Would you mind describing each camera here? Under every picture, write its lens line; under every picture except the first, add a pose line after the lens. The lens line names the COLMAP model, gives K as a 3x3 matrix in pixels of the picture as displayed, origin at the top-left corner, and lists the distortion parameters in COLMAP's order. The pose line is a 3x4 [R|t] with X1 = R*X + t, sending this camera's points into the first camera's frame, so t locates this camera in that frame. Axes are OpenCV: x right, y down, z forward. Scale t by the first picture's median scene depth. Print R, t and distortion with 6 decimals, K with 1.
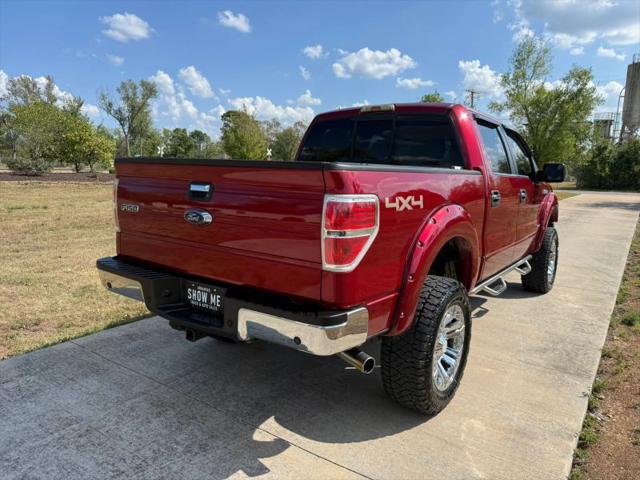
lens RADIAL K [[449.9, 0, 325.0], [0, 449.9, 244.0], [0, 0, 1]] dist [0.037287, -0.049941]
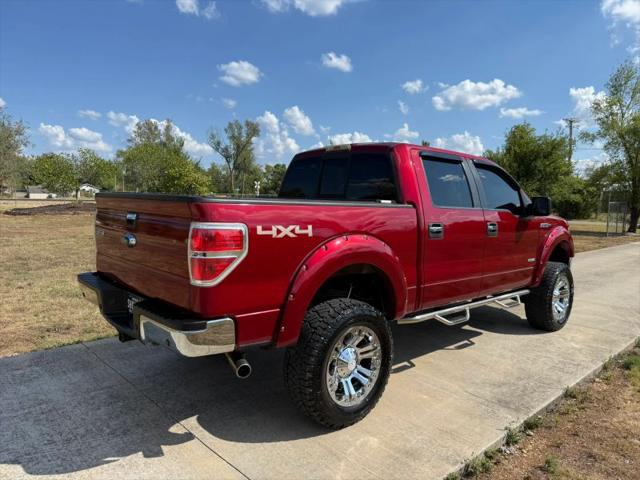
lens RADIAL K [[449.9, 0, 326.5], [0, 449.9, 248.4], [0, 0, 1]] dist [0.037287, -0.049941]
pose [[0.978811, 0.023352, -0.203429, 0.386245], [-0.035861, 0.997671, -0.058024, 0.012036], [0.201600, 0.064090, 0.977369, -0.075718]]
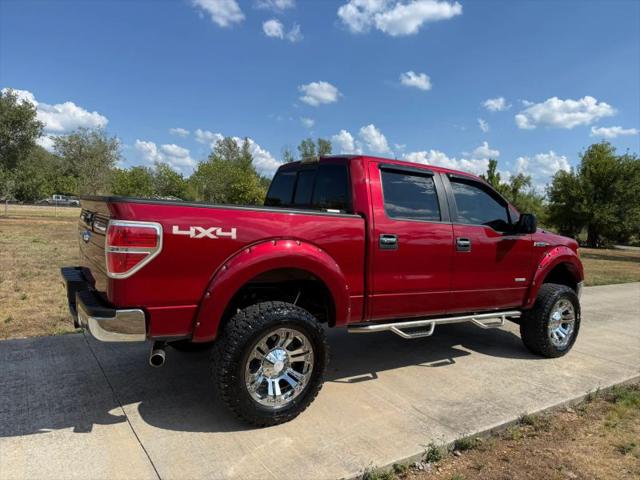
lens RADIAL K [[449.9, 0, 326.7], [0, 449.9, 251.1], [0, 0, 1]] dist [0.037287, -0.049941]
pose [[0.934114, 0.058746, -0.352107, 0.693165], [-0.092566, 0.992489, -0.079982, 0.020734], [0.344764, 0.107305, 0.932536, -0.022497]]
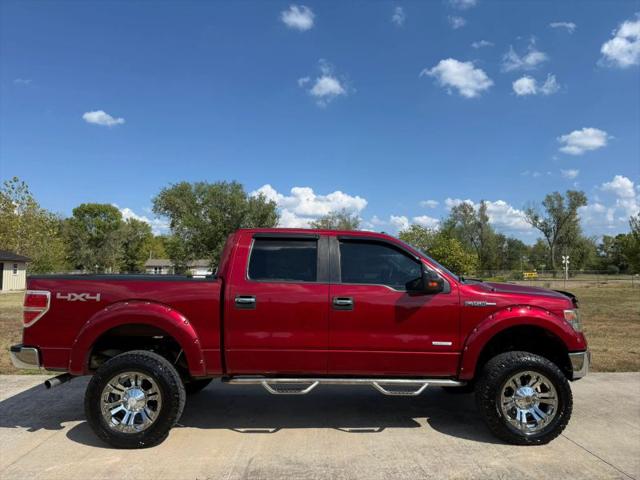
lens RADIAL K [[449.9, 0, 323.8], [0, 449.9, 250.8], [0, 0, 1]] dist [0.037287, -0.049941]
pose [[0.610782, -0.055755, -0.789833, 1.647307], [-0.122934, 0.978744, -0.164156, -0.071198], [0.782197, 0.197360, 0.590945, 0.498922]]
